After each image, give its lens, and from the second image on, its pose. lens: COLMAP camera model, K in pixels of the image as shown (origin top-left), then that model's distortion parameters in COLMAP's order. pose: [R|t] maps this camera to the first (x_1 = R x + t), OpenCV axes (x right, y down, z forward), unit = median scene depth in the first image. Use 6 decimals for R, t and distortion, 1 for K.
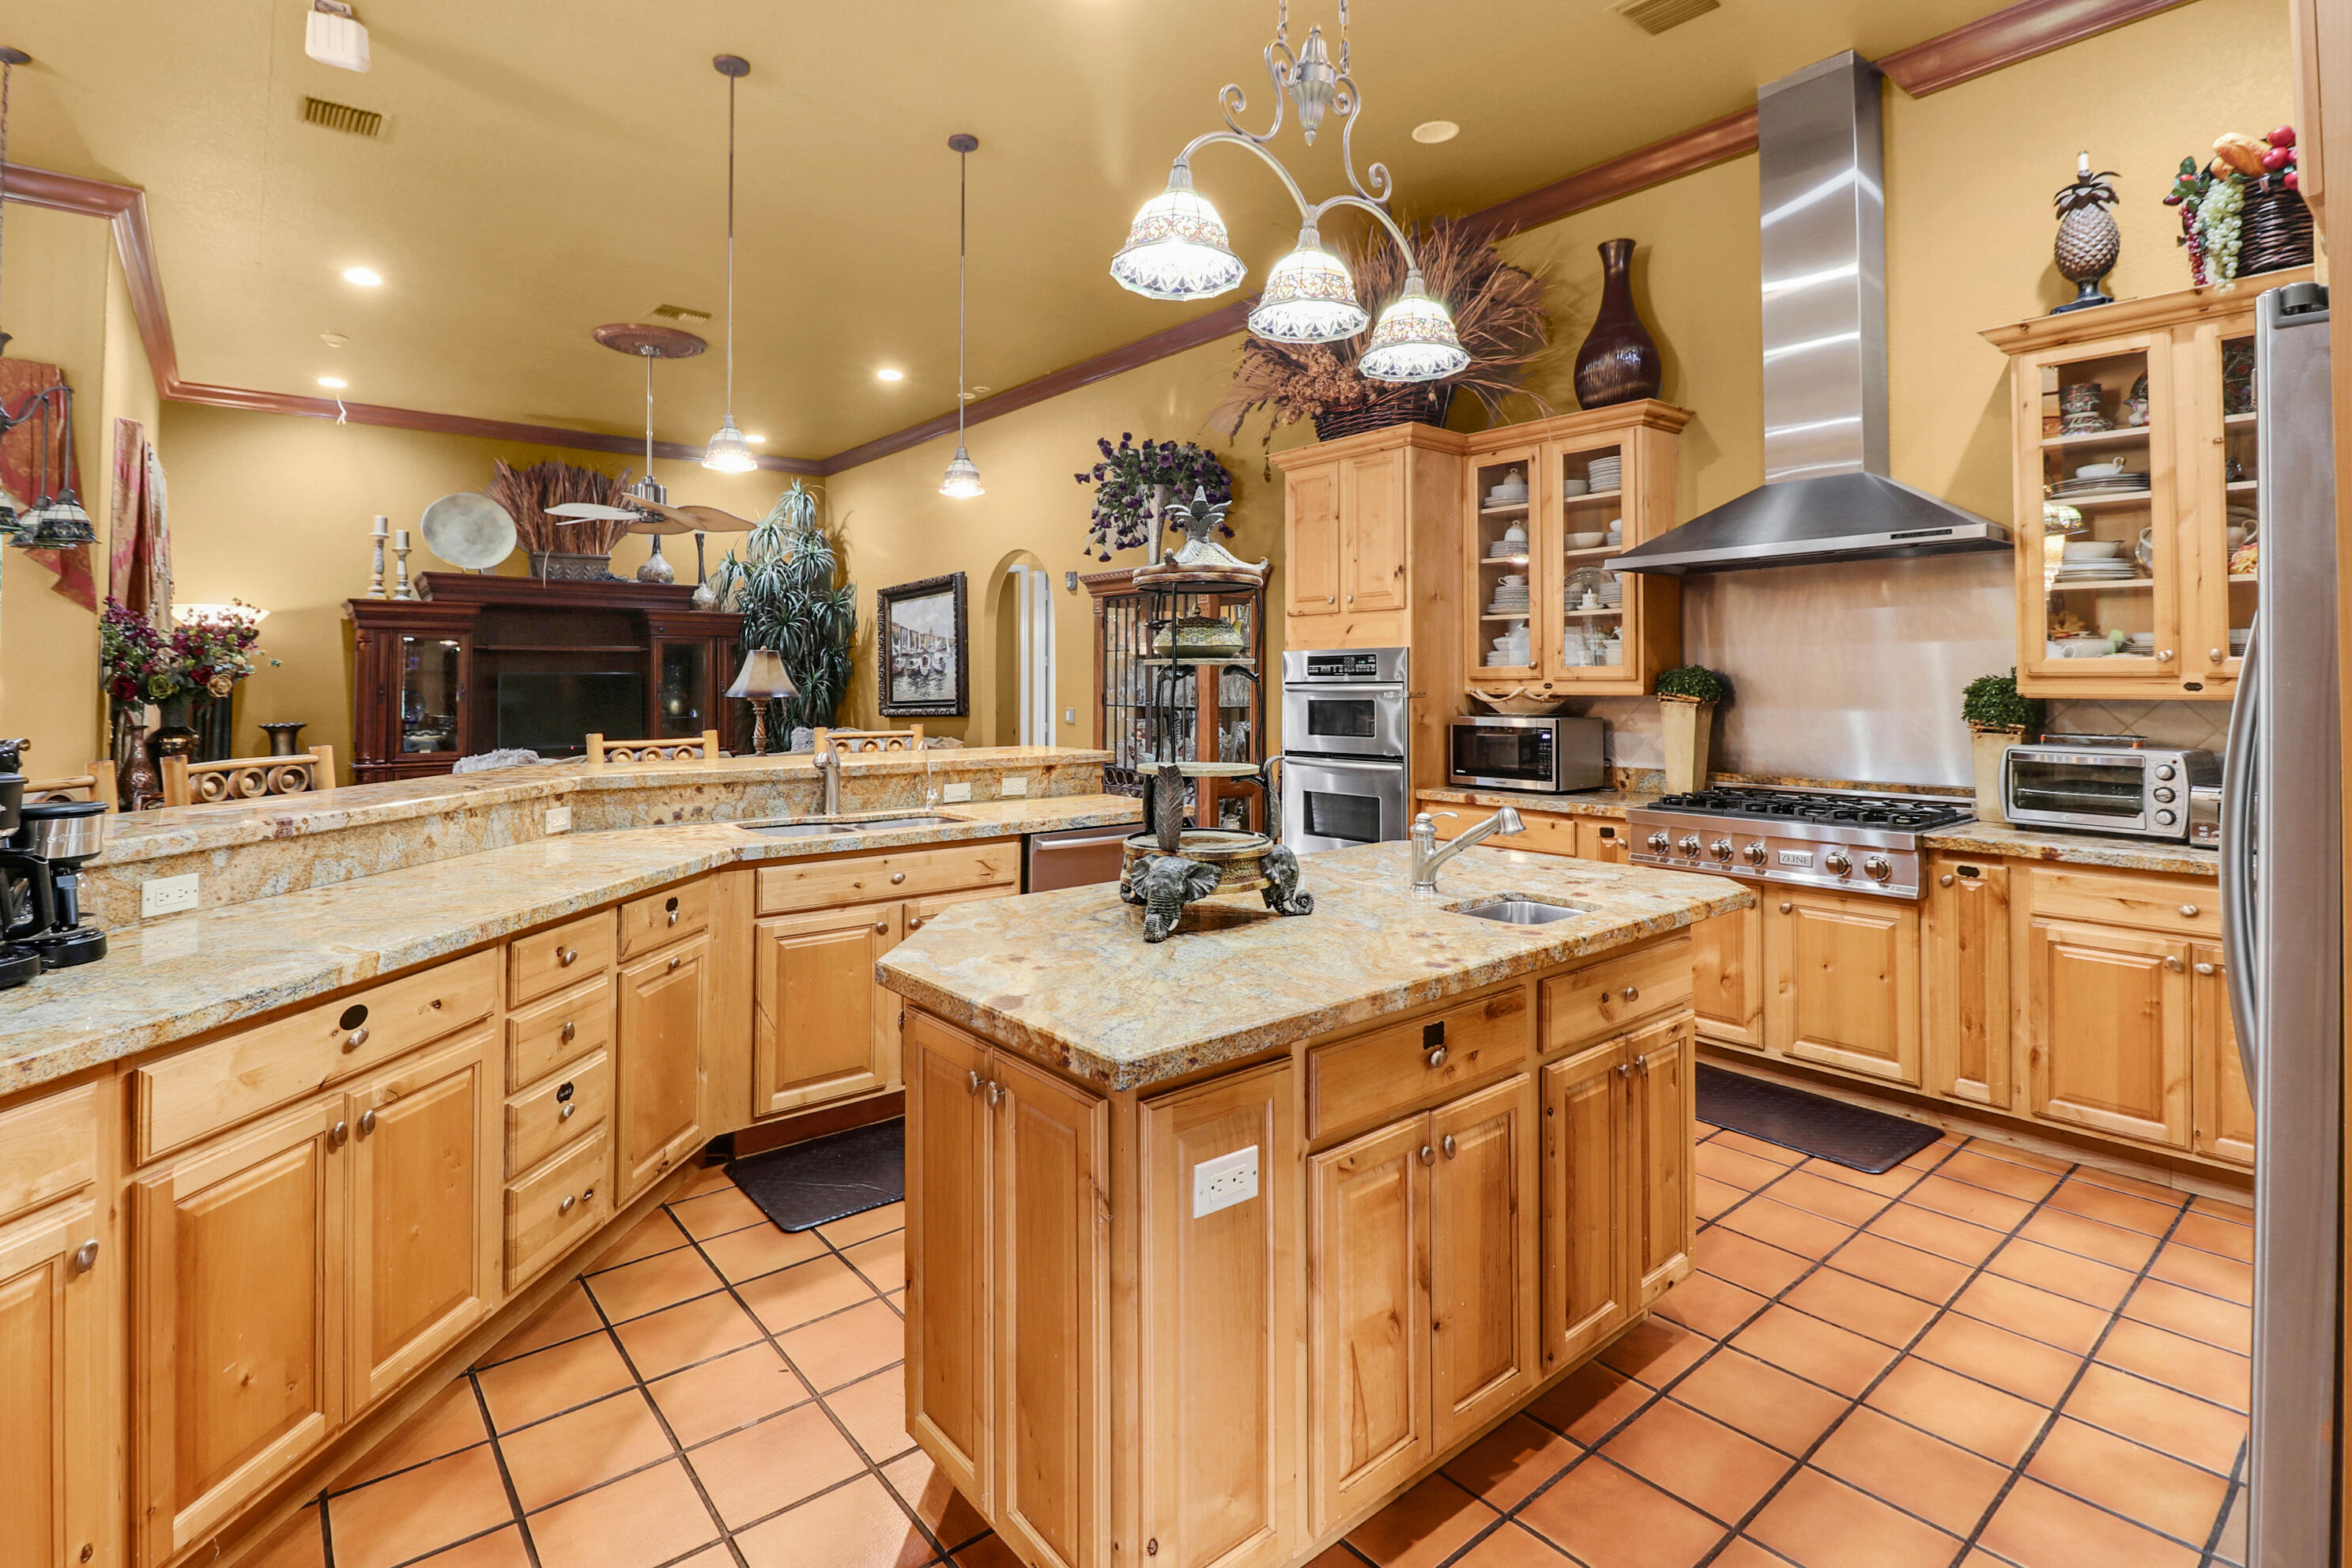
lens RADIAL K [[1143.8, 0, 1177.3], [0, 1143.8, 674.1], [0, 0, 1]] dist [-0.003776, -0.001320]
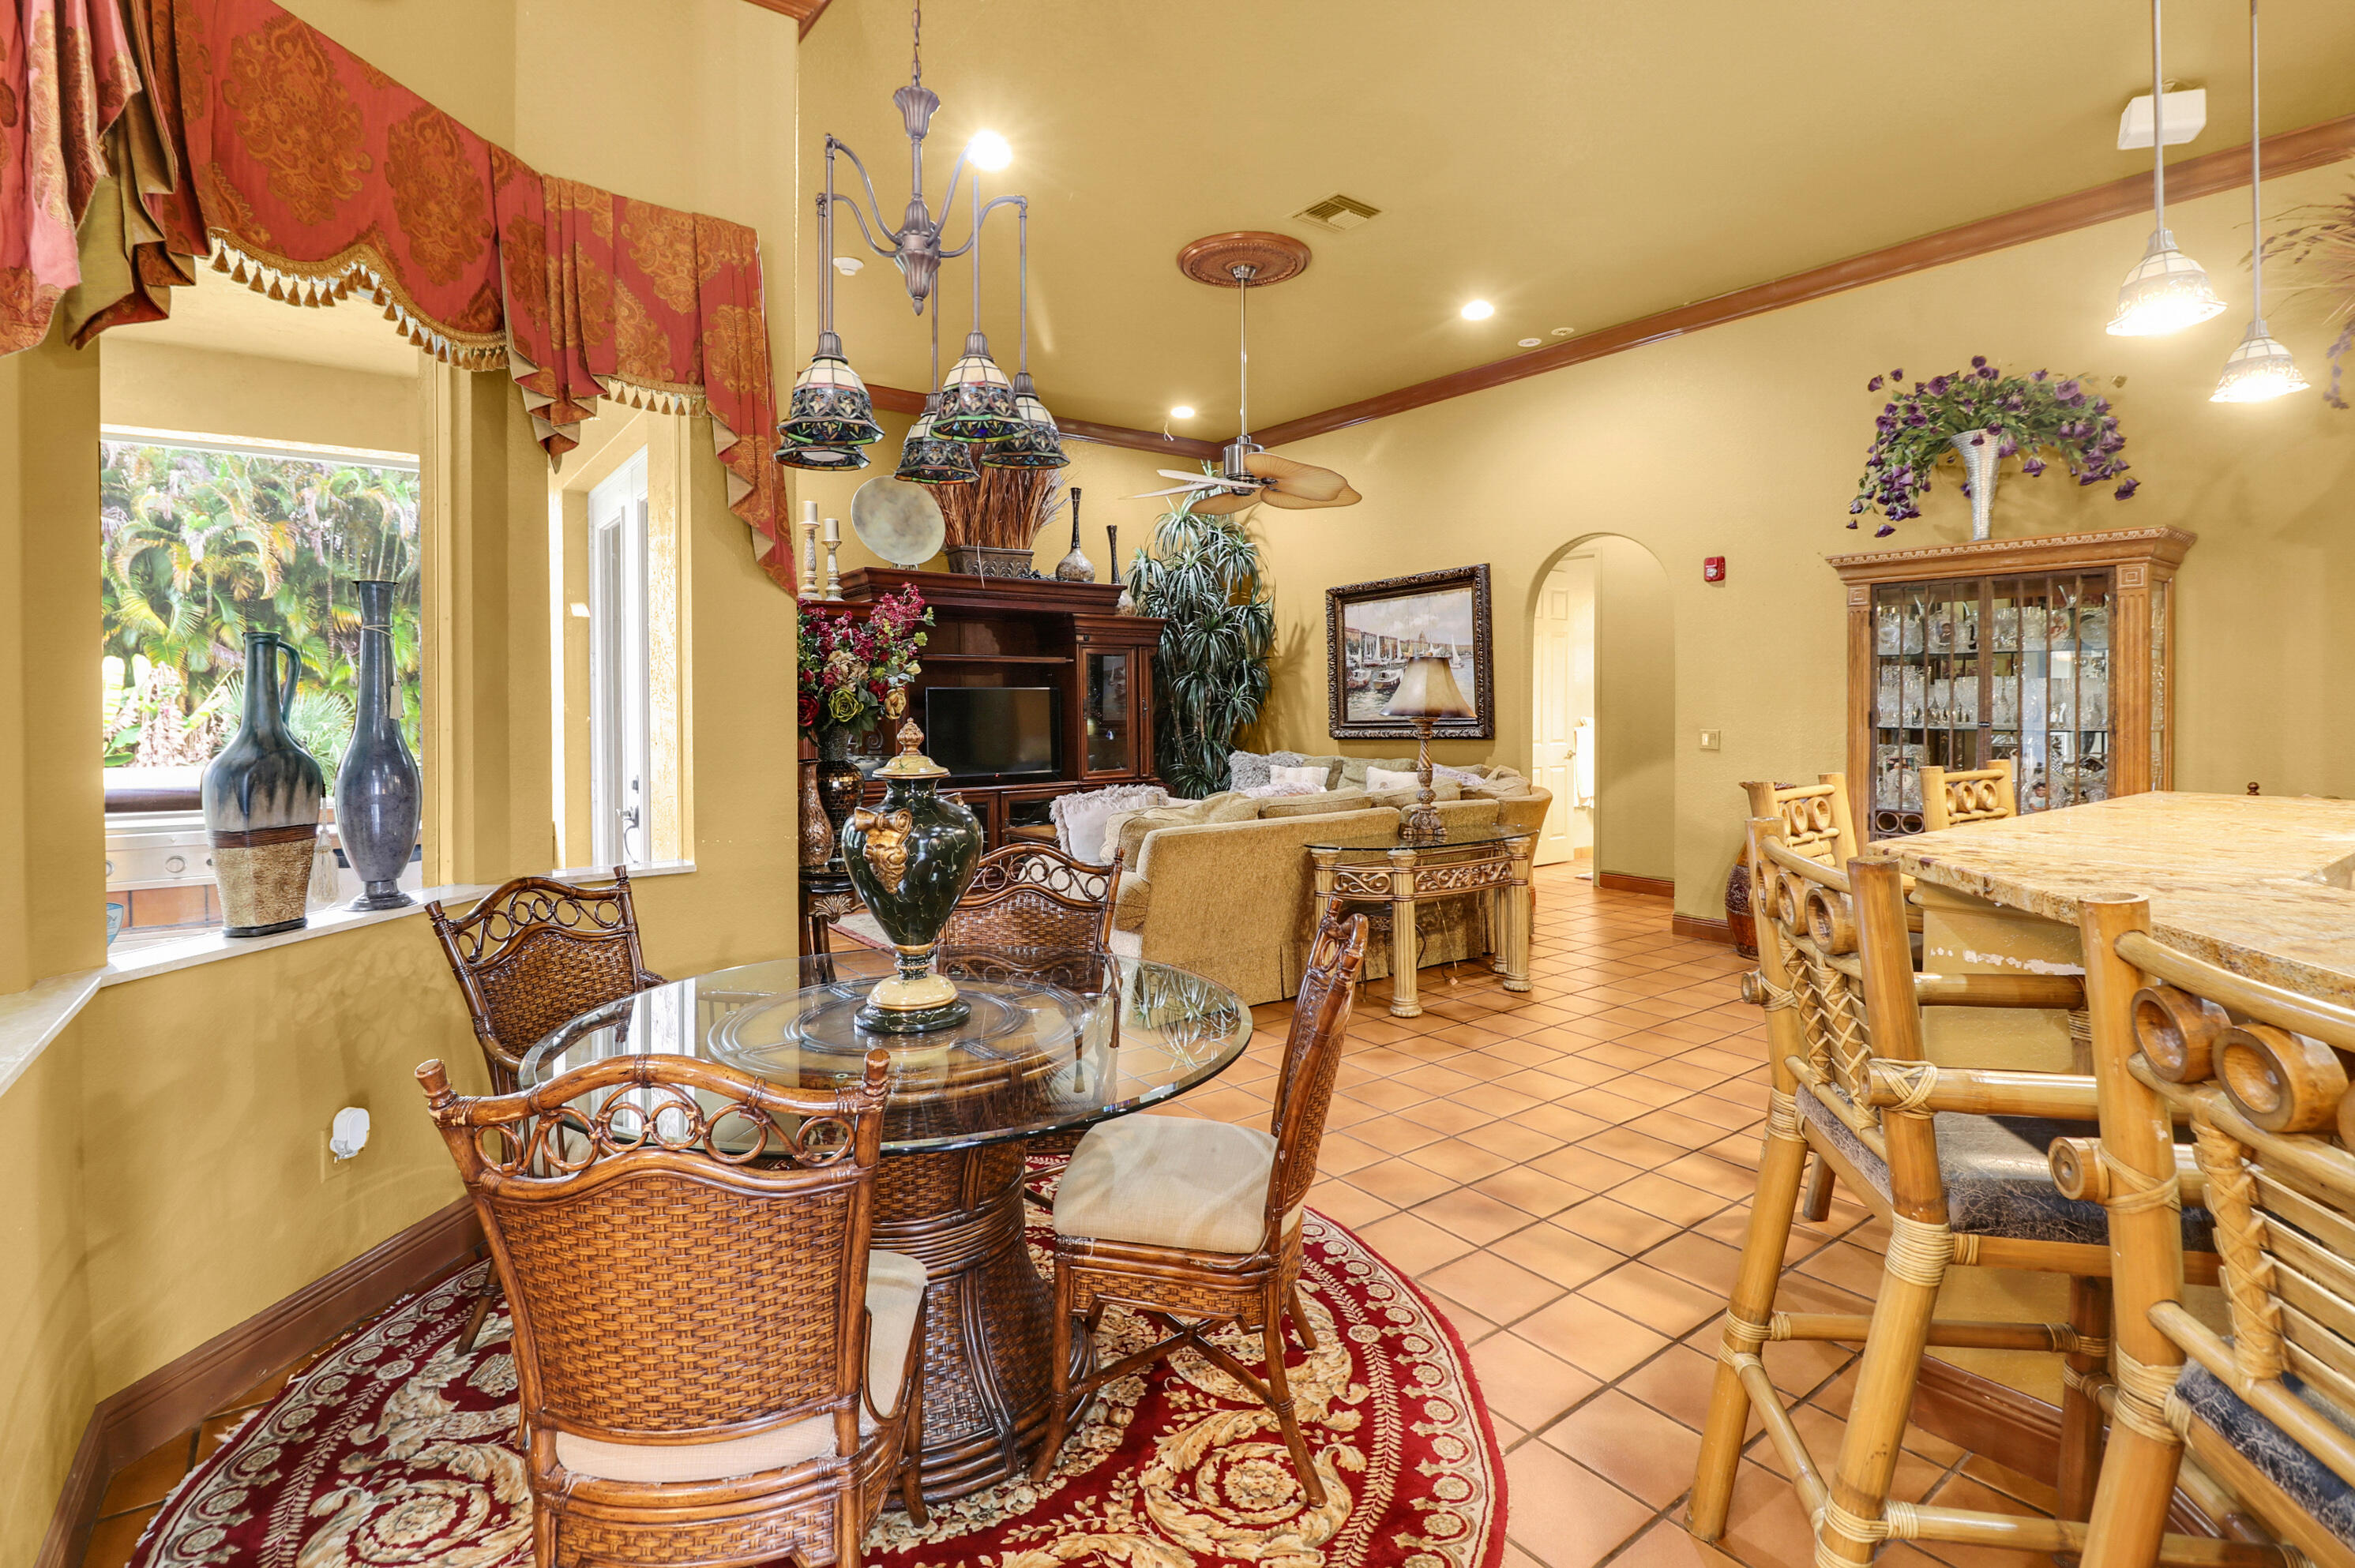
lens RADIAL K [[1112.4, 0, 1173.9], [0, 1112.4, 715.5], [0, 0, 1]] dist [0.010131, -0.016632]
pose [[0.998829, -0.000781, -0.048371, -0.385258], [0.001873, 0.999744, 0.022529, 0.001033], [0.048341, -0.022593, 0.998575, 0.188800]]
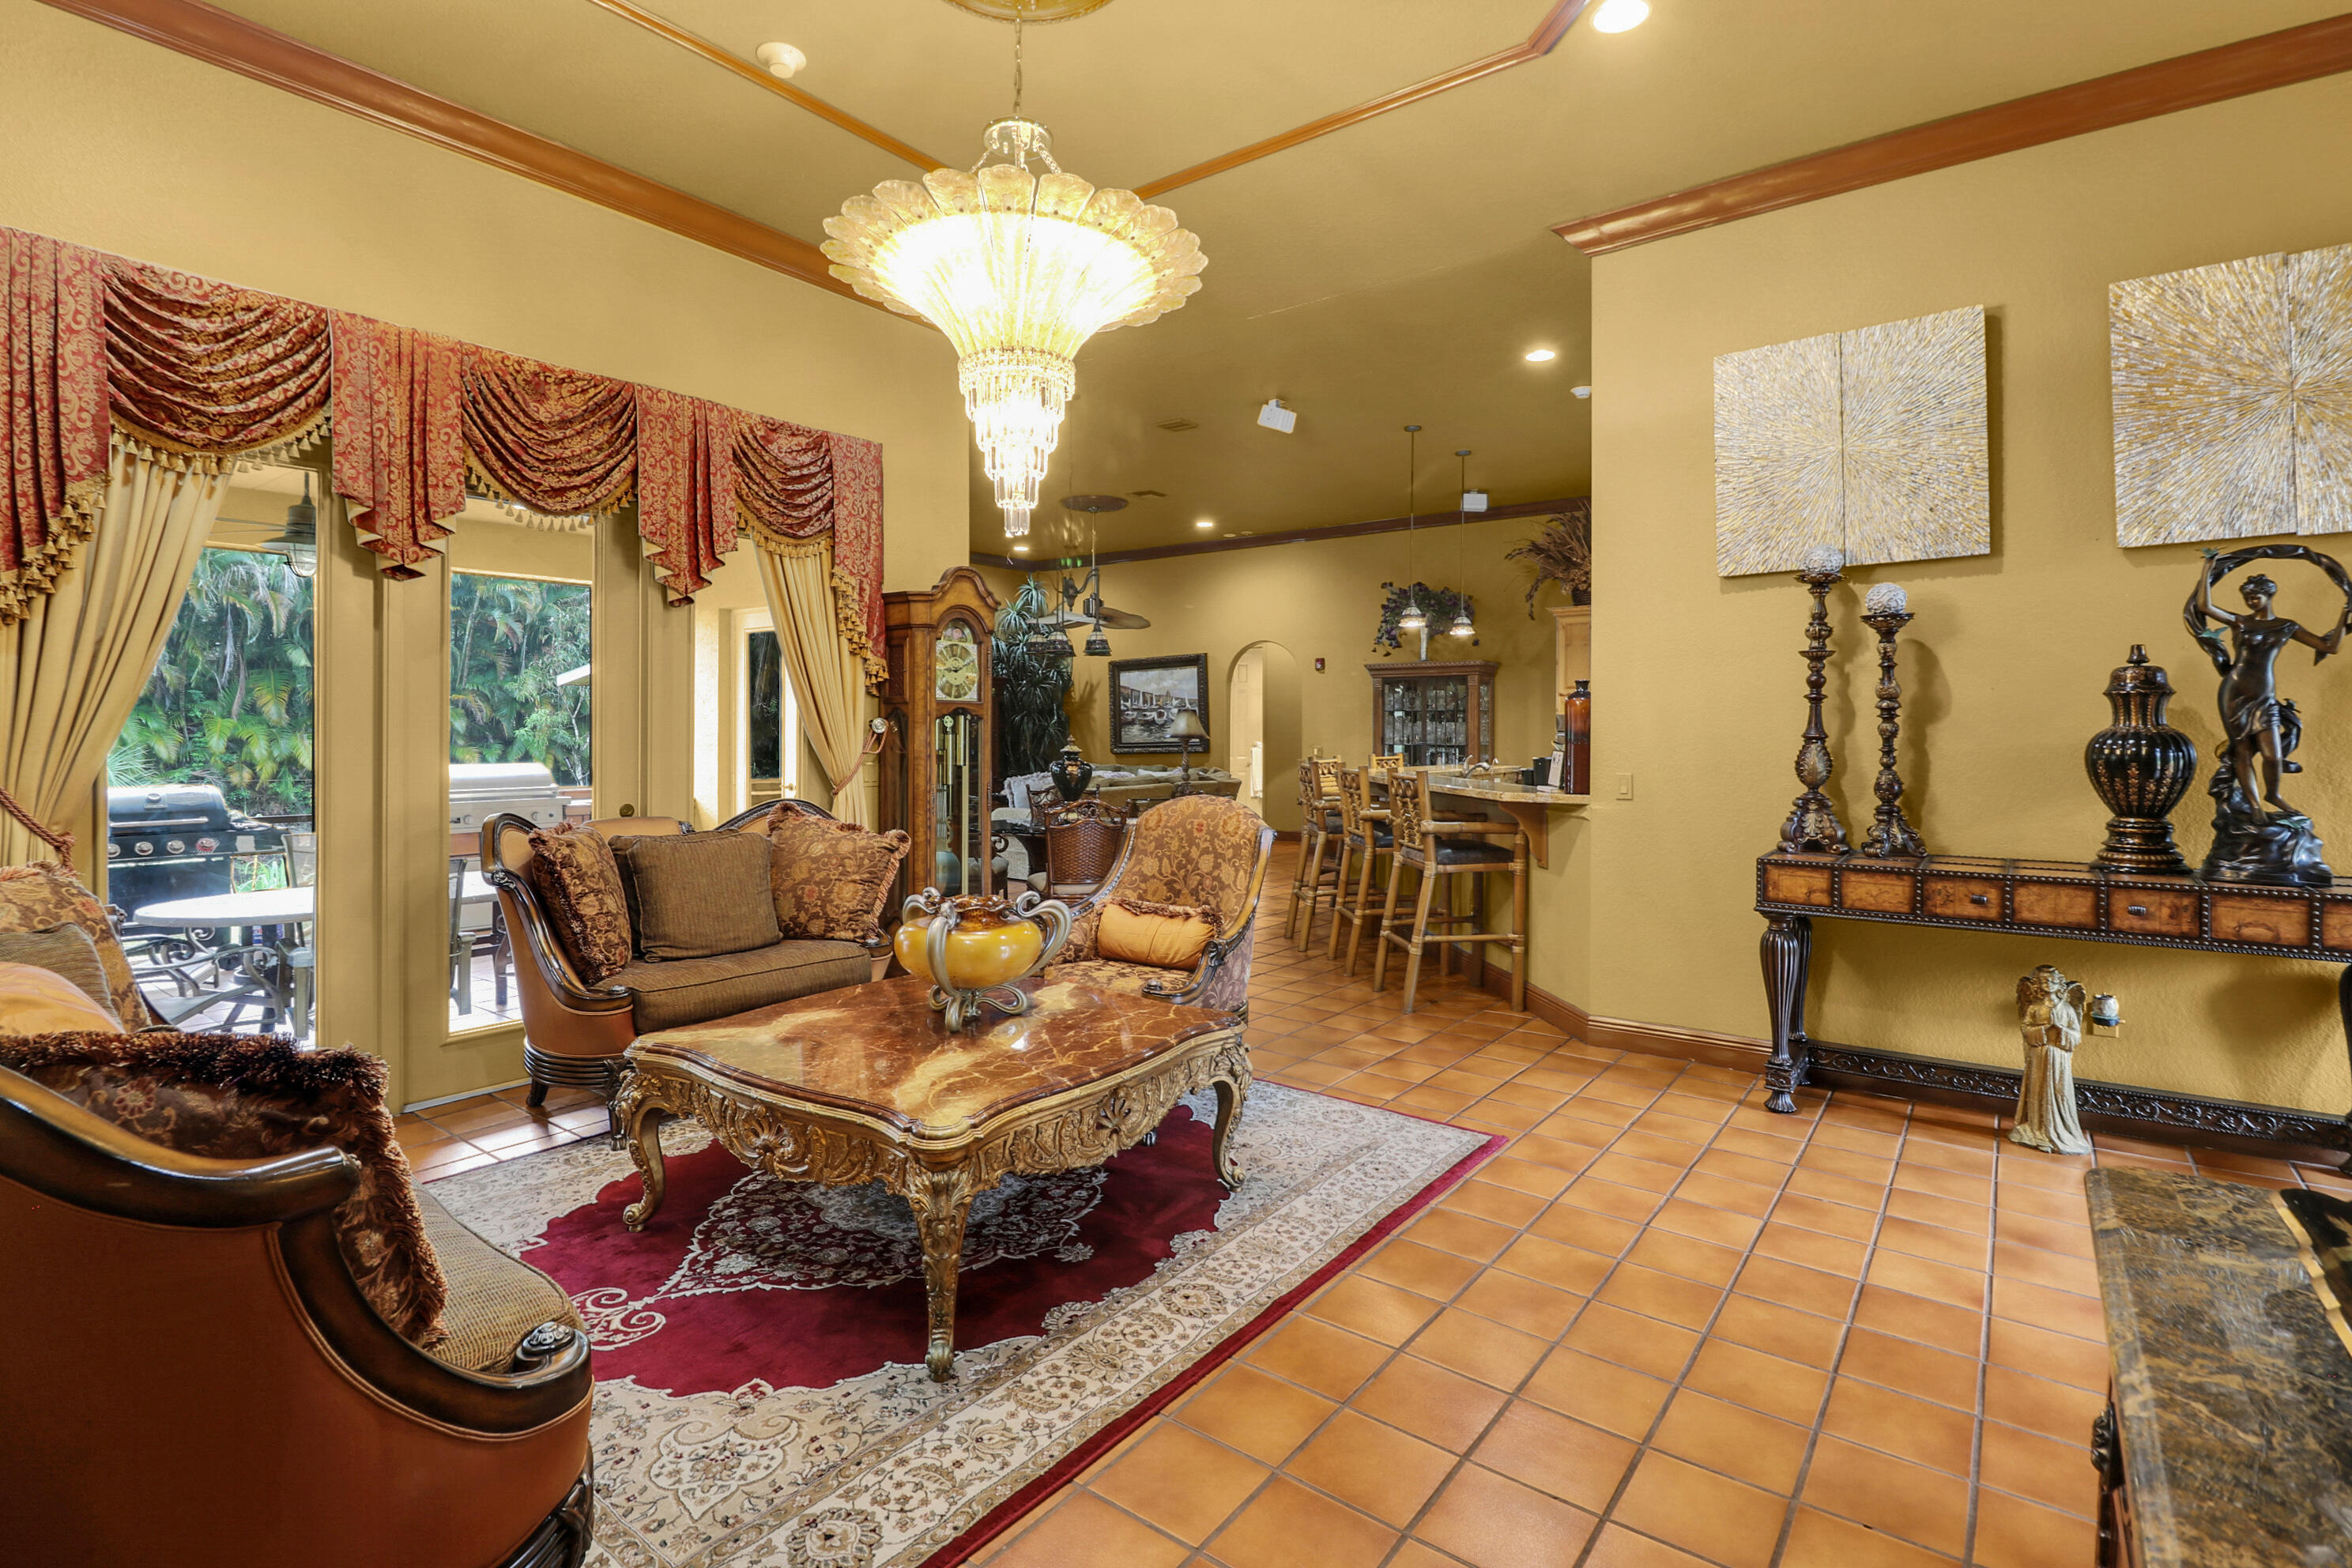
lens RADIAL K [[1105.1, 0, 1173.2], [0, 1105.1, 729.7], [0, 0, 1]] dist [-0.000754, -0.000114]
pose [[0.974353, 0.004131, 0.224987, -0.559614], [-0.005966, 0.999954, 0.007477, -0.002778], [-0.224946, -0.008627, 0.974333, -0.372591]]
